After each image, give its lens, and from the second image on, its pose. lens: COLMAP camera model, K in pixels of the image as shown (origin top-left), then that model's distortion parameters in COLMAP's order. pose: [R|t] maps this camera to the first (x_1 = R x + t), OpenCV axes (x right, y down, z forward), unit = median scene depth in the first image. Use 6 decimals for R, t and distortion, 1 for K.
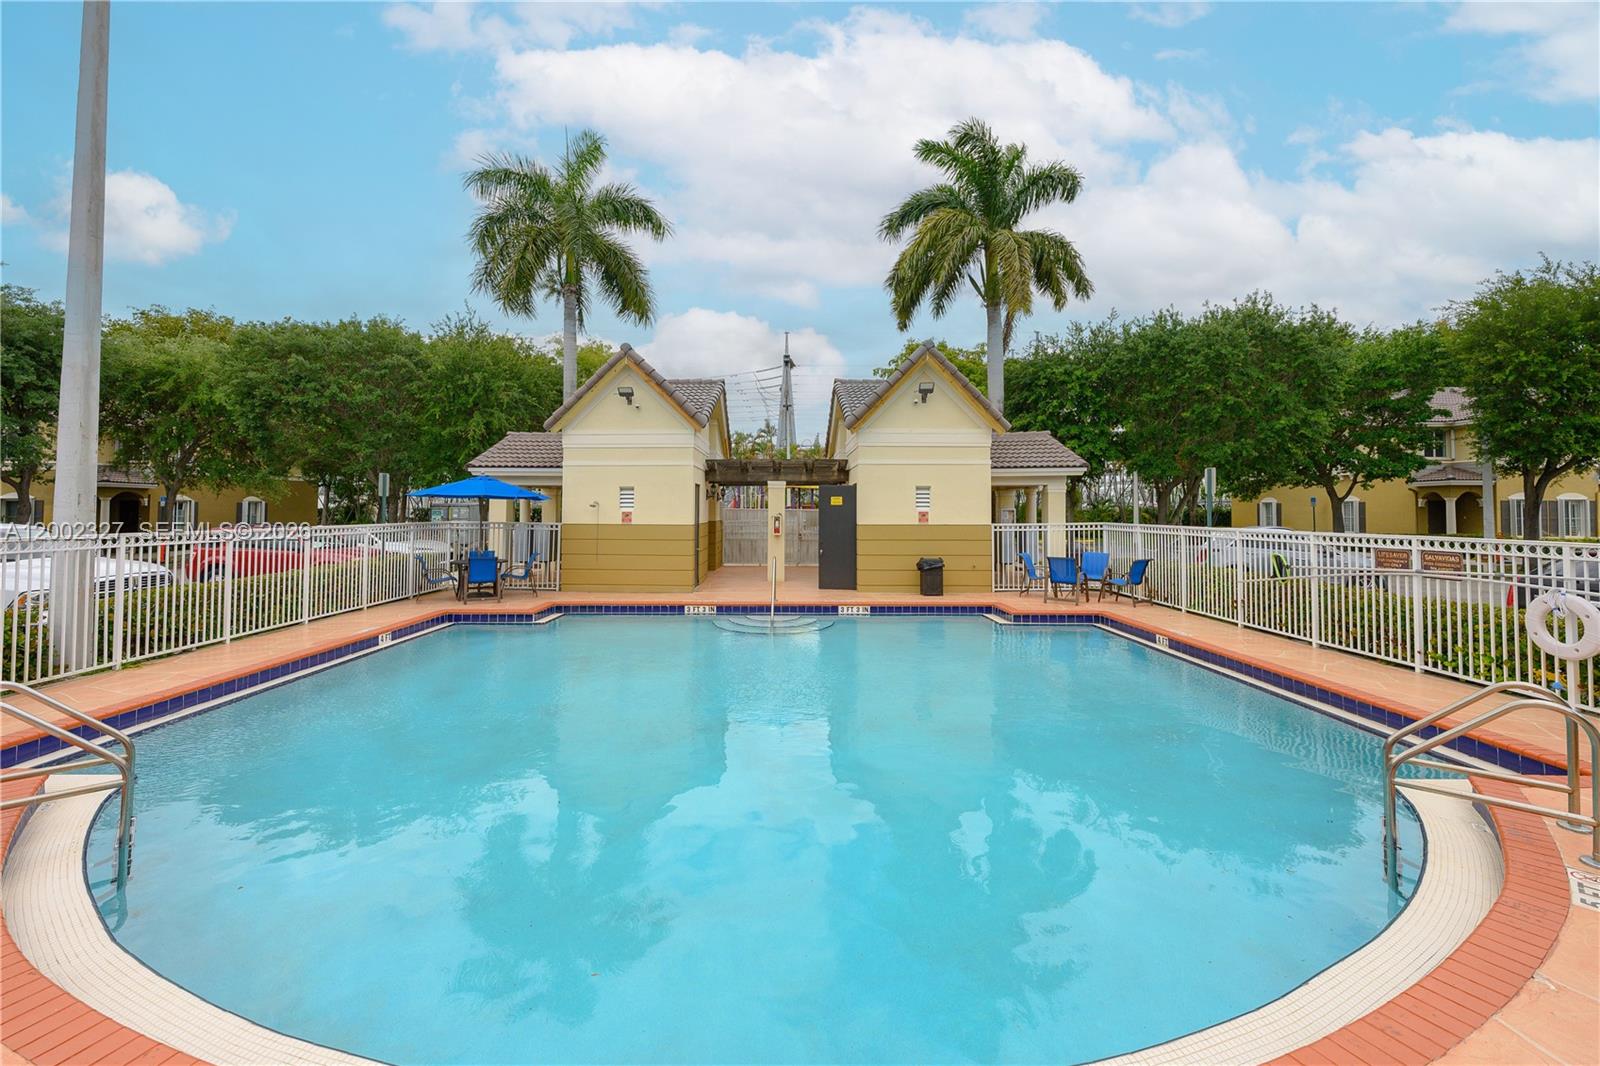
lens RADIAL K [[631.3, 0, 797.5], [0, 631.3, 496.3], [0, 0, 1]] dist [0.000980, 0.000173]
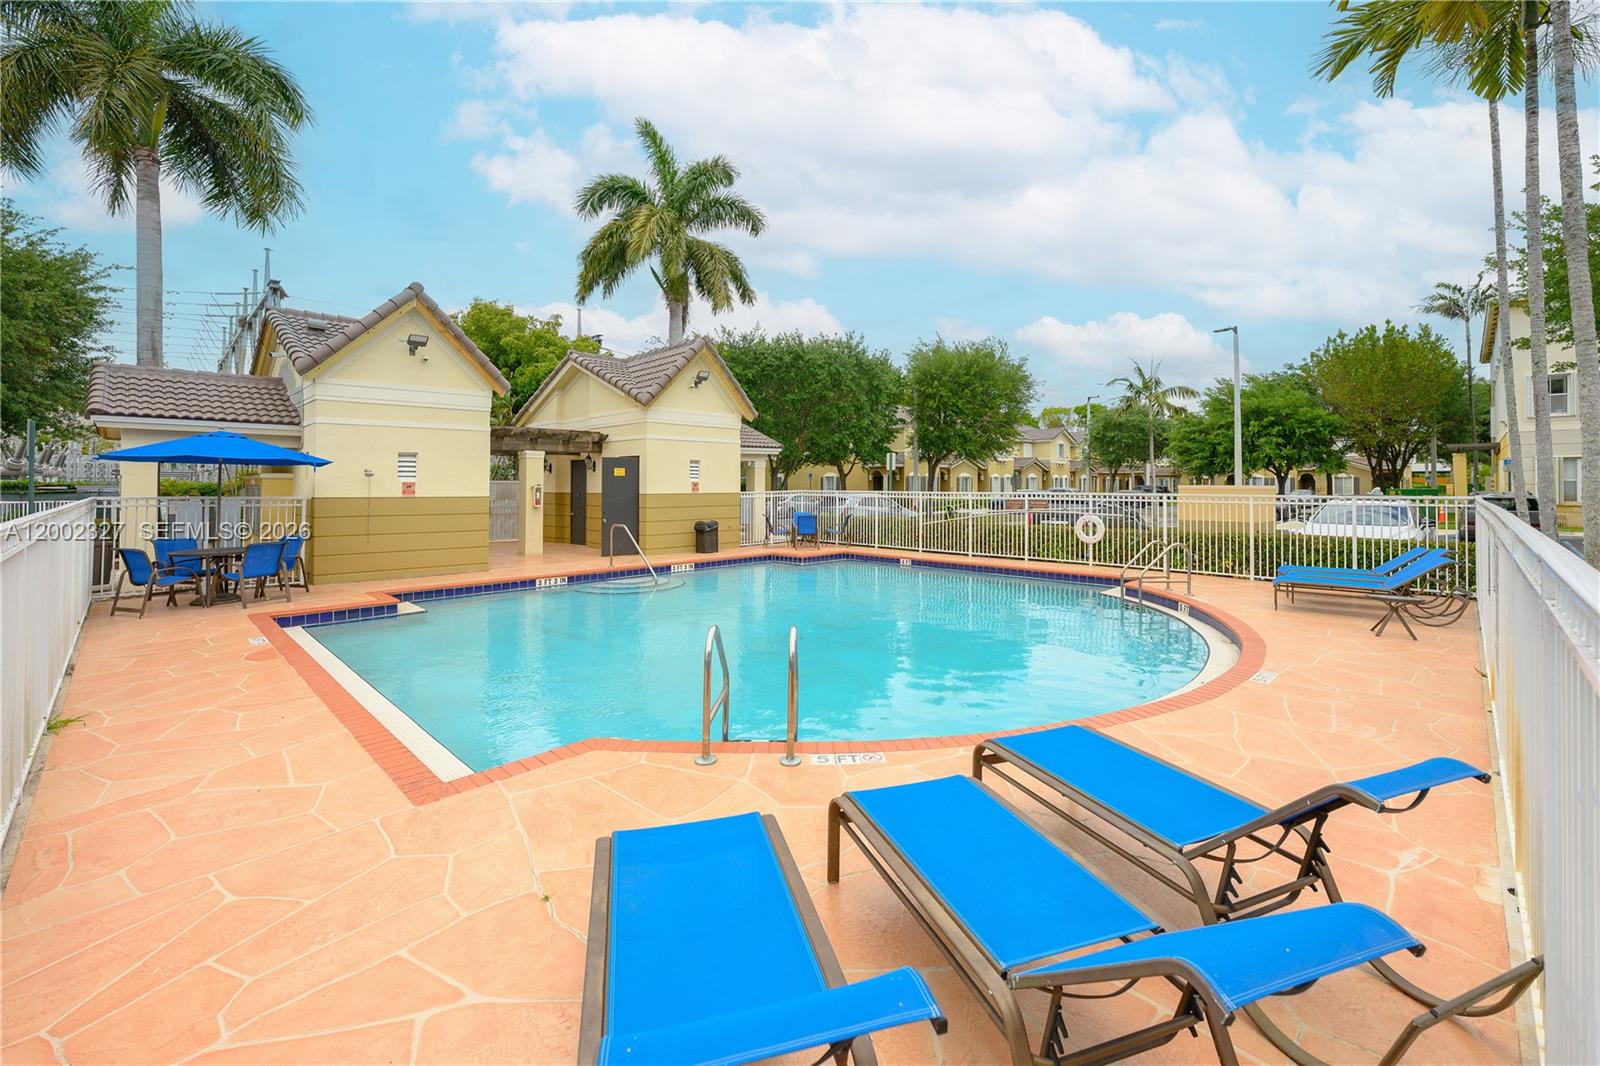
lens RADIAL K [[631.3, 0, 797.5], [0, 631.3, 496.3], [0, 0, 1]] dist [0.000980, 0.000173]
pose [[0.722286, -0.016777, 0.691391, -0.469151], [-0.012443, 0.999229, 0.037245, 0.004948], [-0.691483, -0.035504, 0.721520, 0.028706]]
